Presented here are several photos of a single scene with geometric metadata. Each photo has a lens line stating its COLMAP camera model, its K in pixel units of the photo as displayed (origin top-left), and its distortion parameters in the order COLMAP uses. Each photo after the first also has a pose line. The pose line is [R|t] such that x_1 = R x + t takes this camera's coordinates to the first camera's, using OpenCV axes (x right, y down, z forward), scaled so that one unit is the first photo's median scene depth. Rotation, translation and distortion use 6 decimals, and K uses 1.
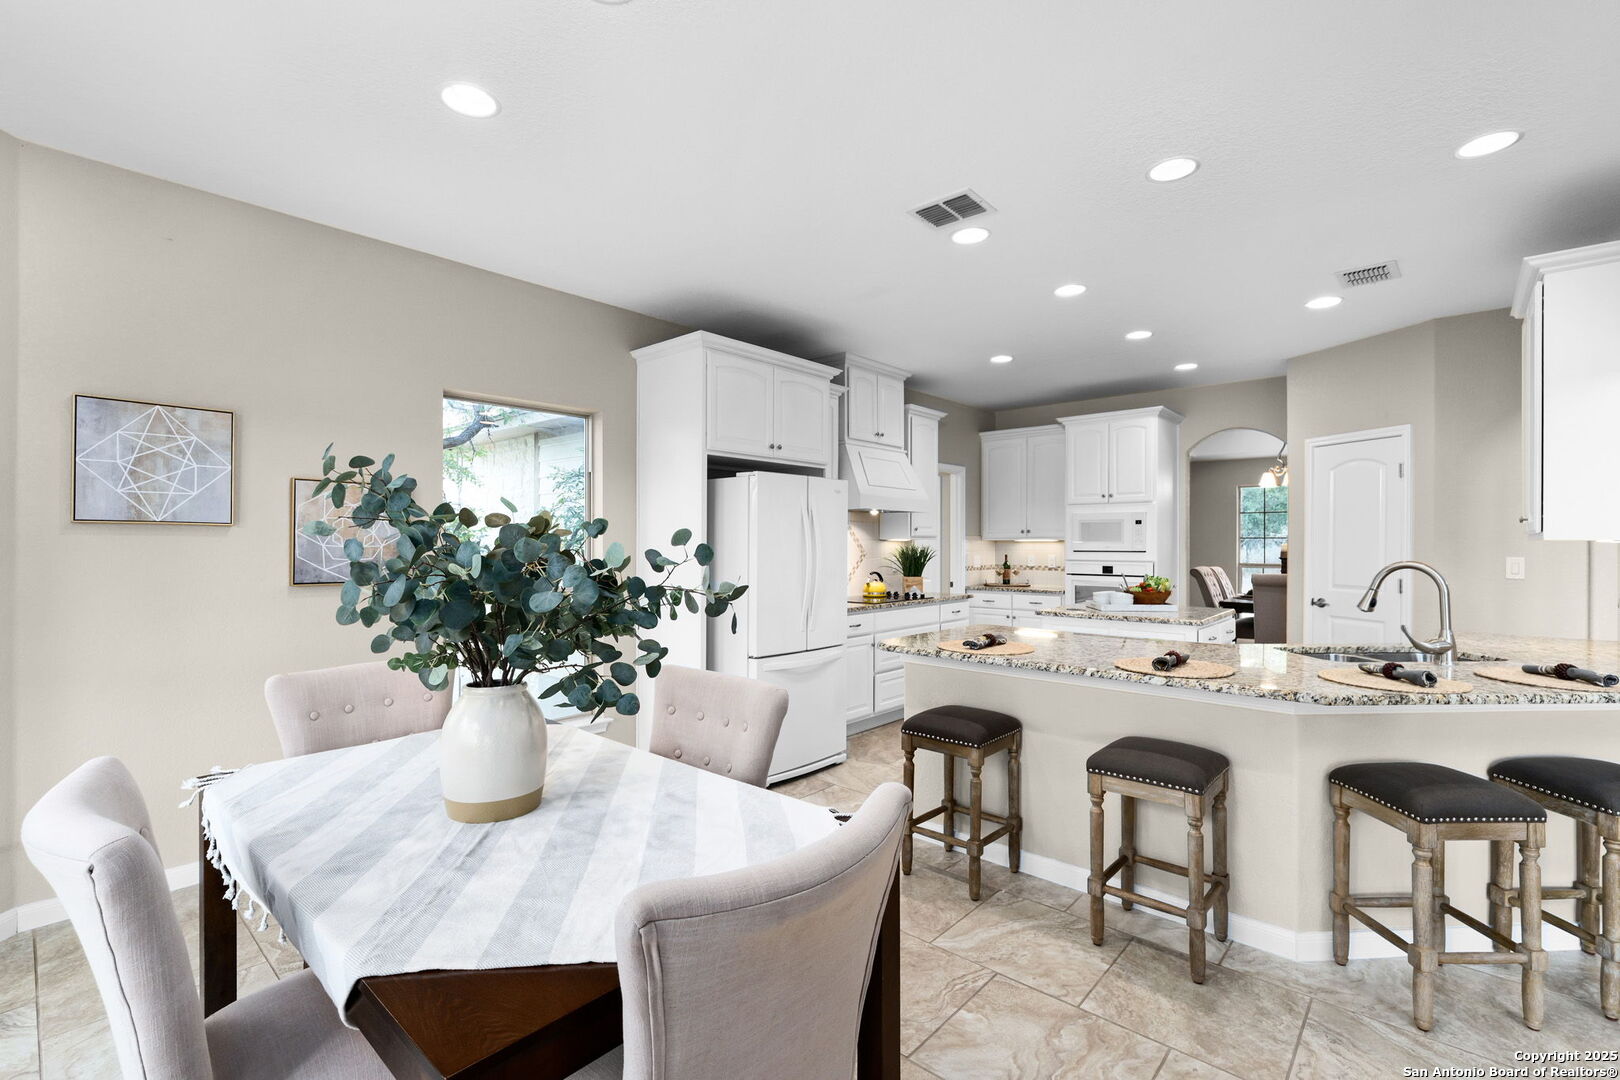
lens RADIAL K [[721.4, 0, 815.1], [0, 721.4, 542.0], [0, 0, 1]] dist [-0.006108, -0.000745]
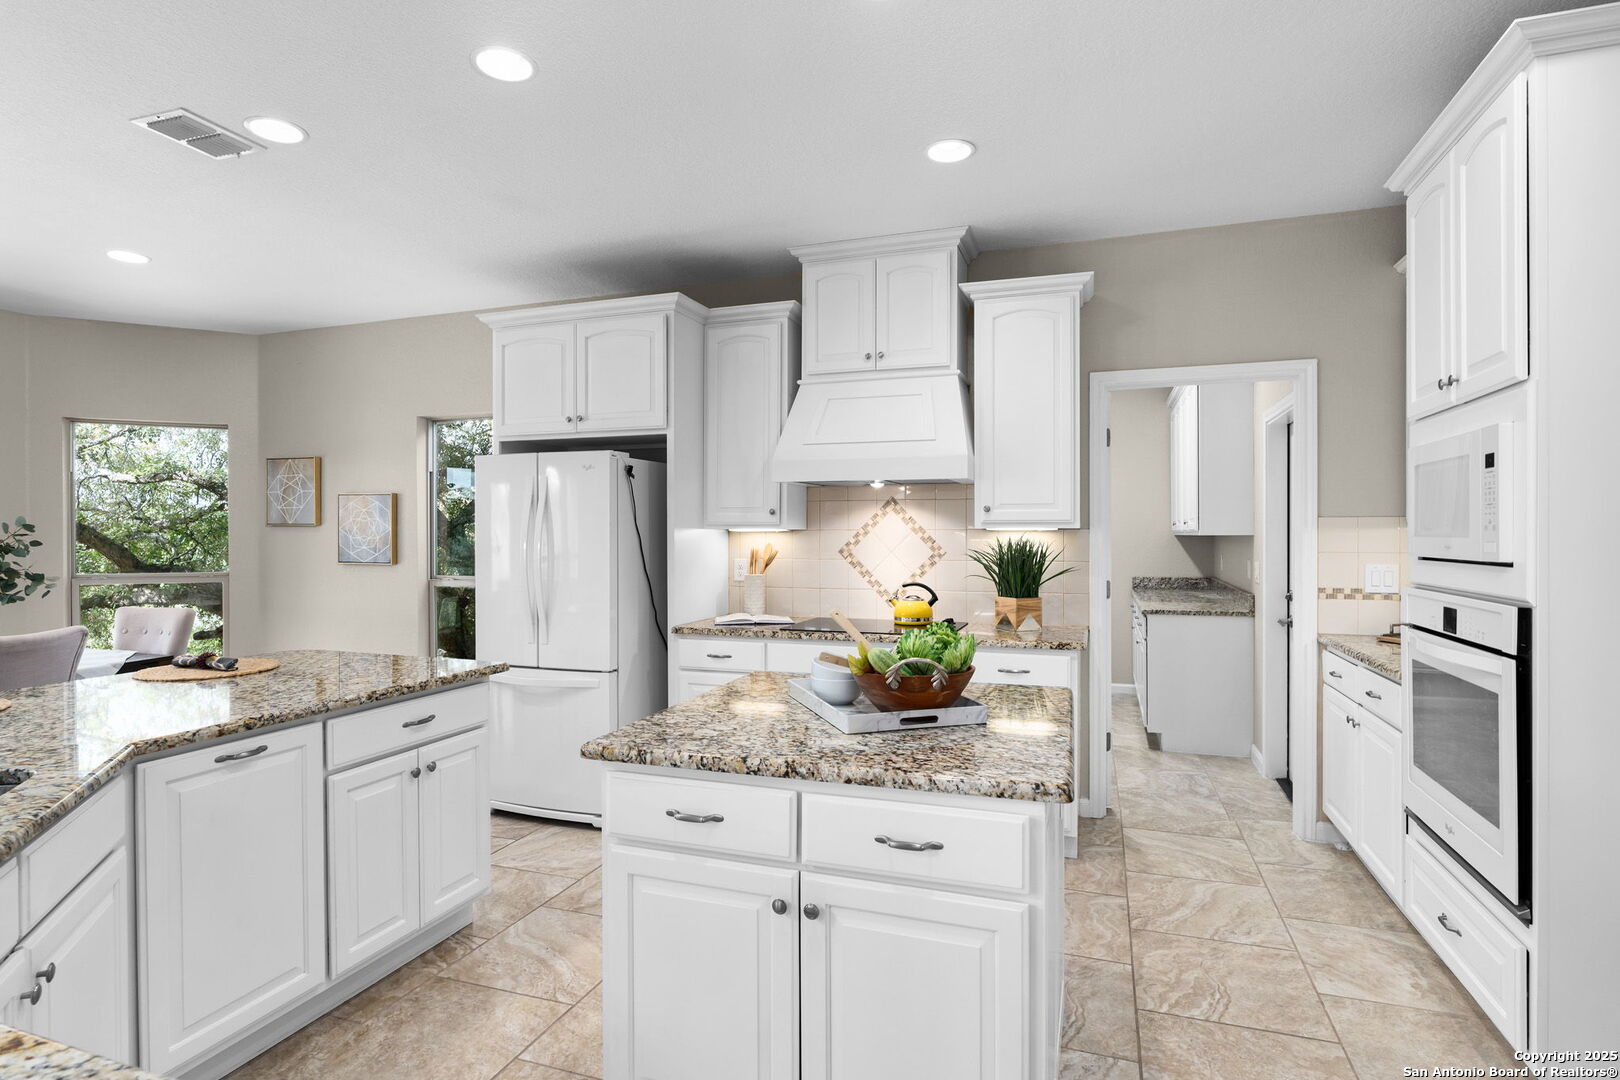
lens RADIAL K [[825.6, 0, 817.1], [0, 825.6, 540.4], [0, 0, 1]] dist [-0.011352, -0.000971]
pose [[0.383126, 0.001022, -0.923695, 0.710487], [0.001081, 0.999998, 0.001554, 0.004570], [0.923695, -0.001594, 0.383125, 0.688094]]
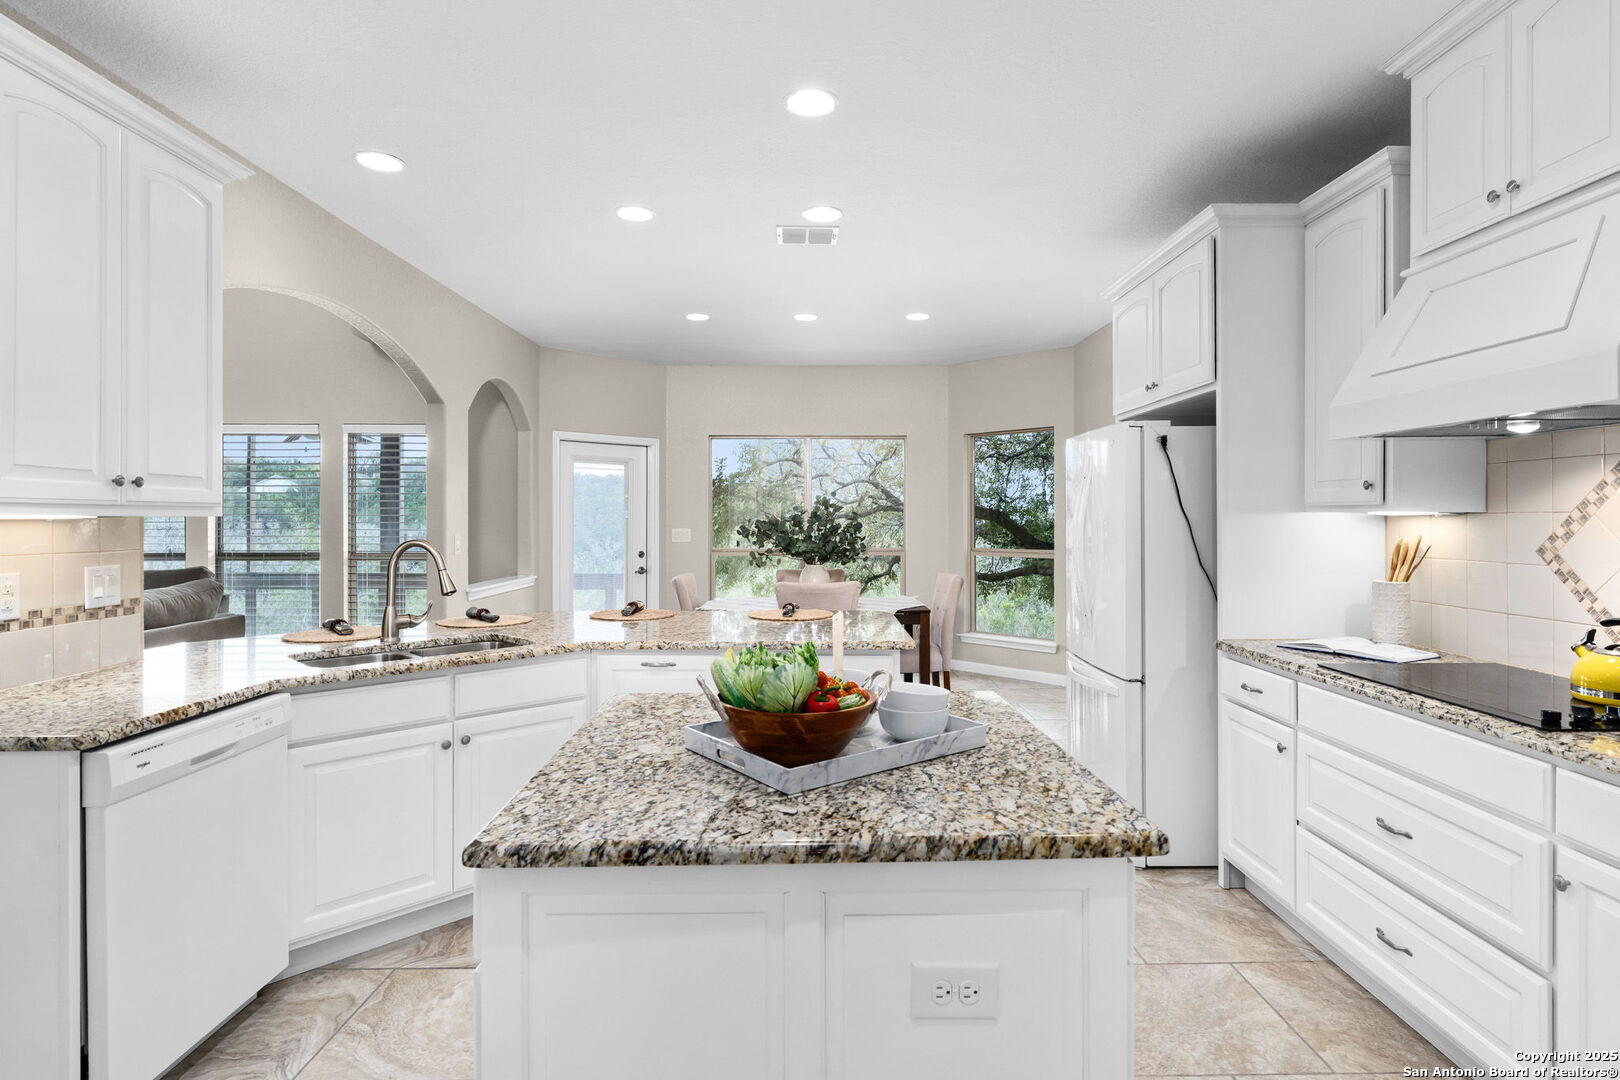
lens RADIAL K [[825.6, 0, 804.8], [0, 825.6, 525.2], [0, 0, 1]] dist [-0.011352, -0.000971]
pose [[-0.753177, 0.002011, -0.657815, 0.572601], [-0.003886, 0.999964, 0.007506, 0.001098], [0.657806, 0.008209, -0.753142, 1.069634]]
